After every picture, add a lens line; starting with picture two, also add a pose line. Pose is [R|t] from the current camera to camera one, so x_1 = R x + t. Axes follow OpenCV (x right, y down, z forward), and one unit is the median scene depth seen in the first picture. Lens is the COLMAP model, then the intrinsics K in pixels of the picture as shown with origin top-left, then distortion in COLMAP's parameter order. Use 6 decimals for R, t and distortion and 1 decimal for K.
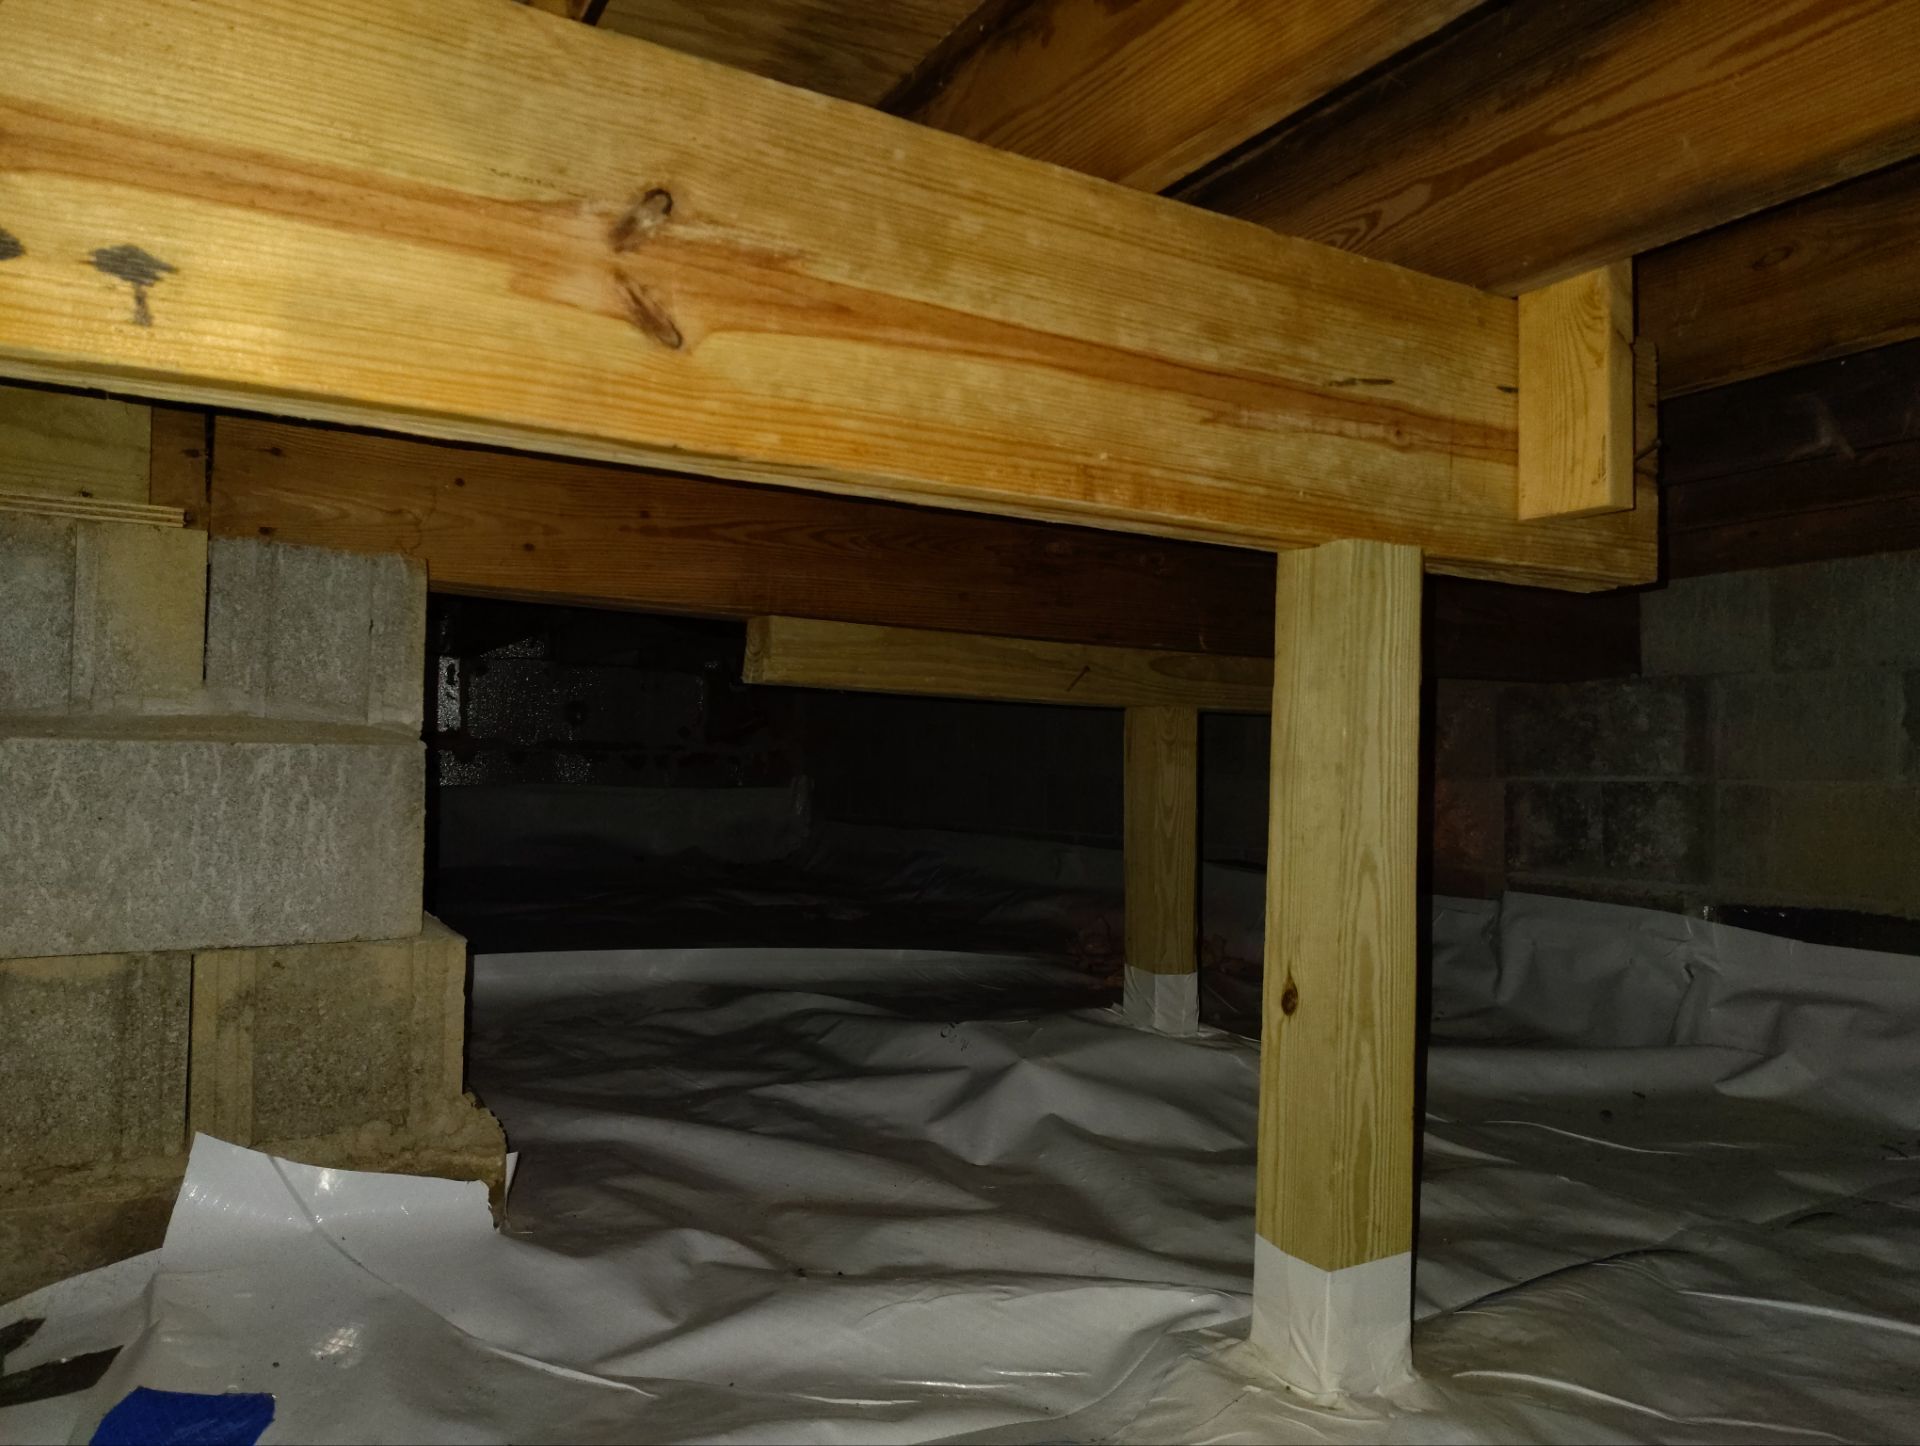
lens RADIAL K [[1391.9, 0, 959.5], [0, 1391.9, 762.1], [0, 0, 1]] dist [0.063494, -0.061664]
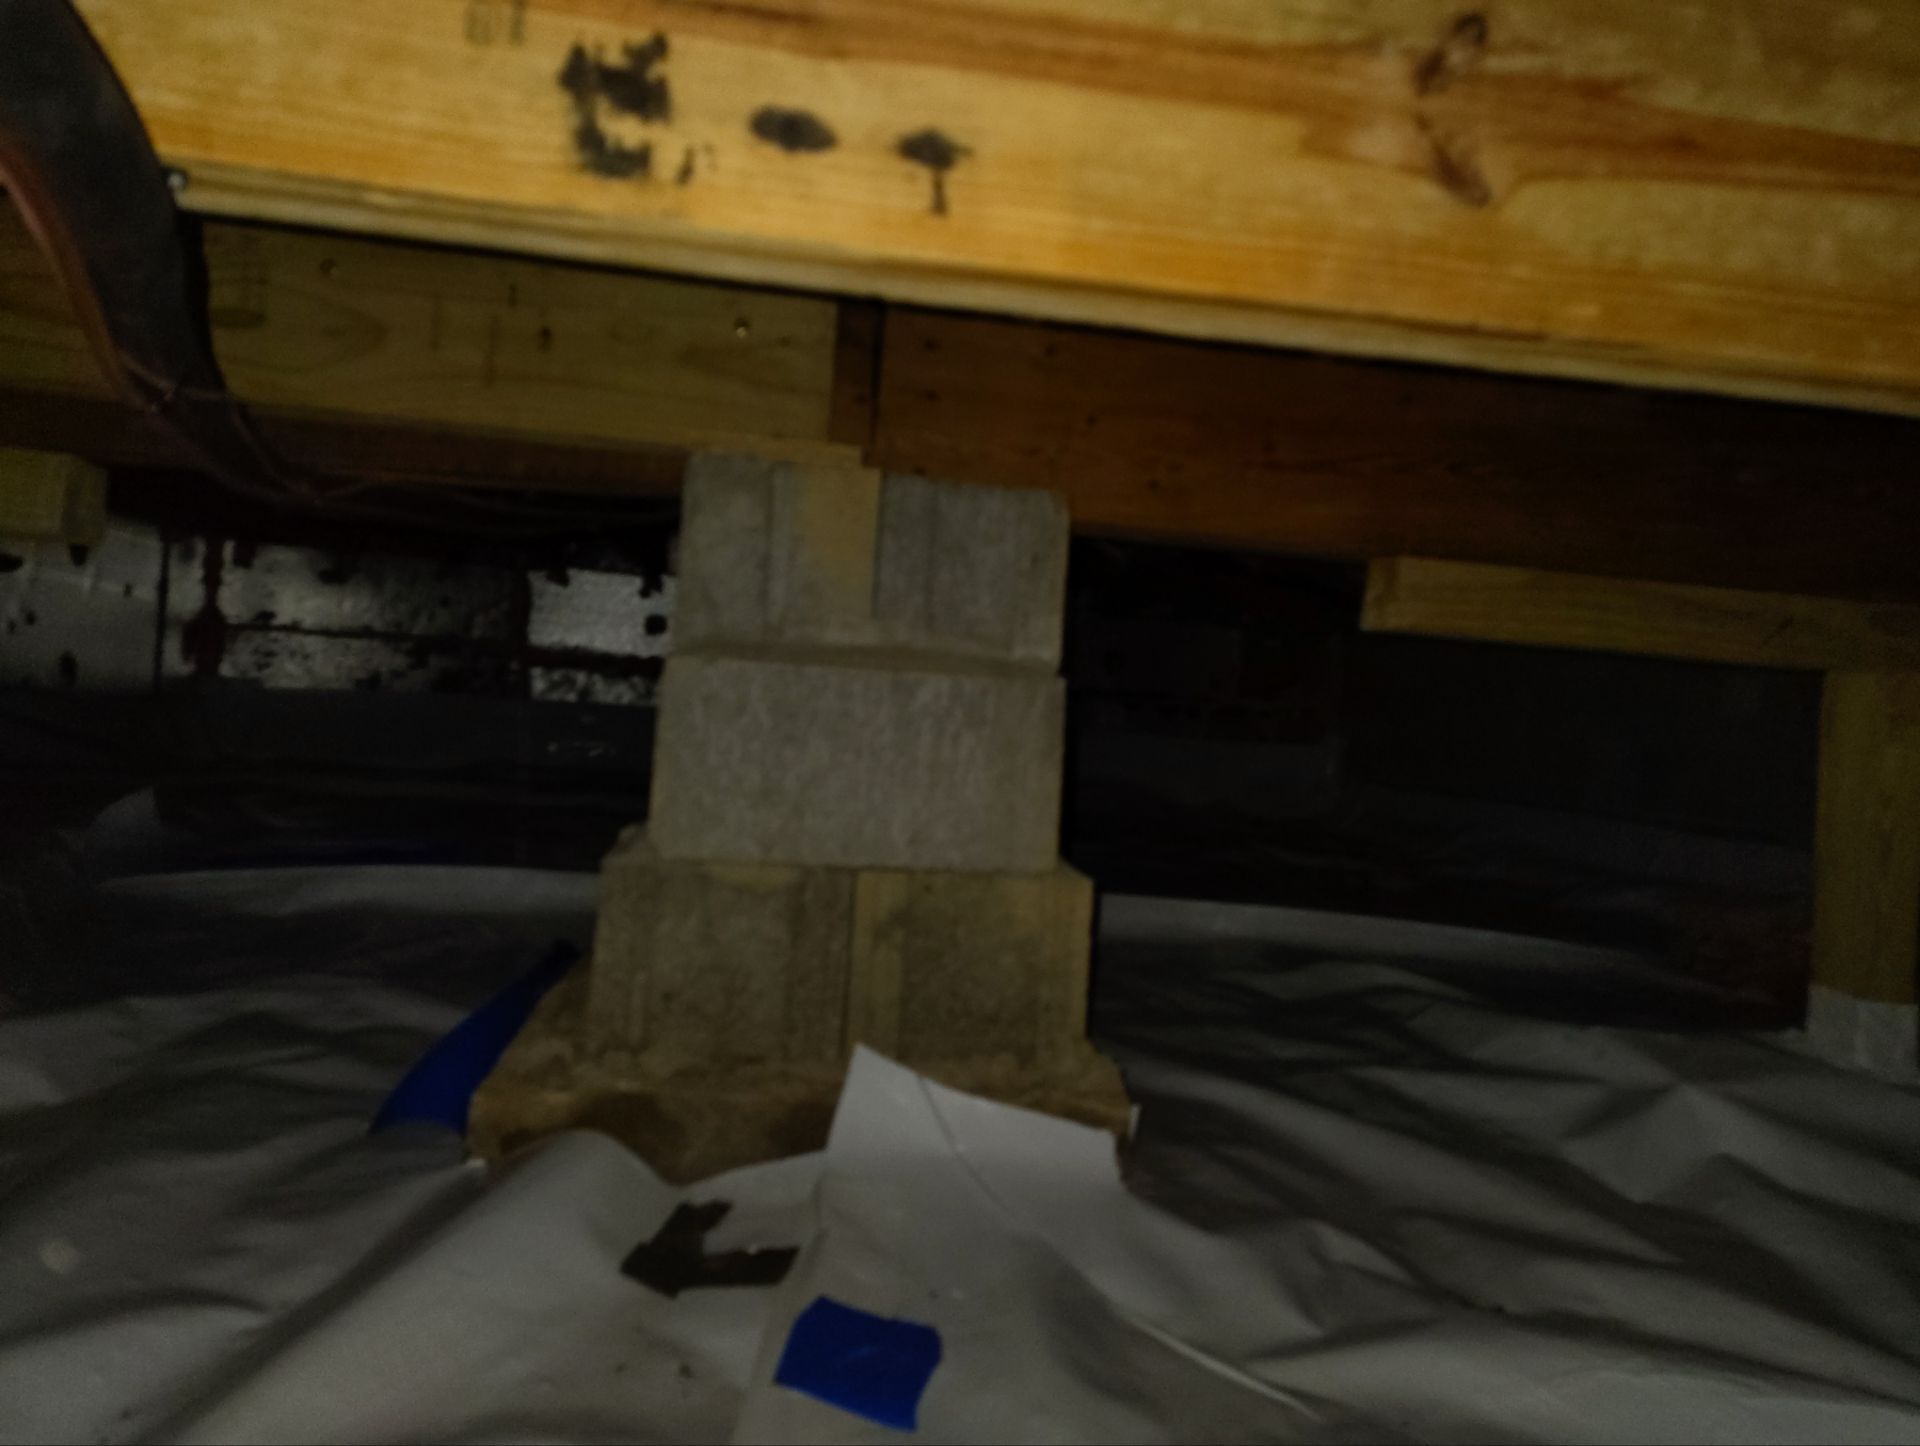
lens RADIAL K [[1390.4, 0, 960.0], [0, 1390.4, 723.0], [0, 0, 1]] dist [0.060906, -0.008197]
pose [[0.928599, 0.049799, -0.367729, -0.097762], [-0.047701, 0.998752, 0.014799, 0.006754], [0.368007, 0.003799, 0.929815, 0.066531]]
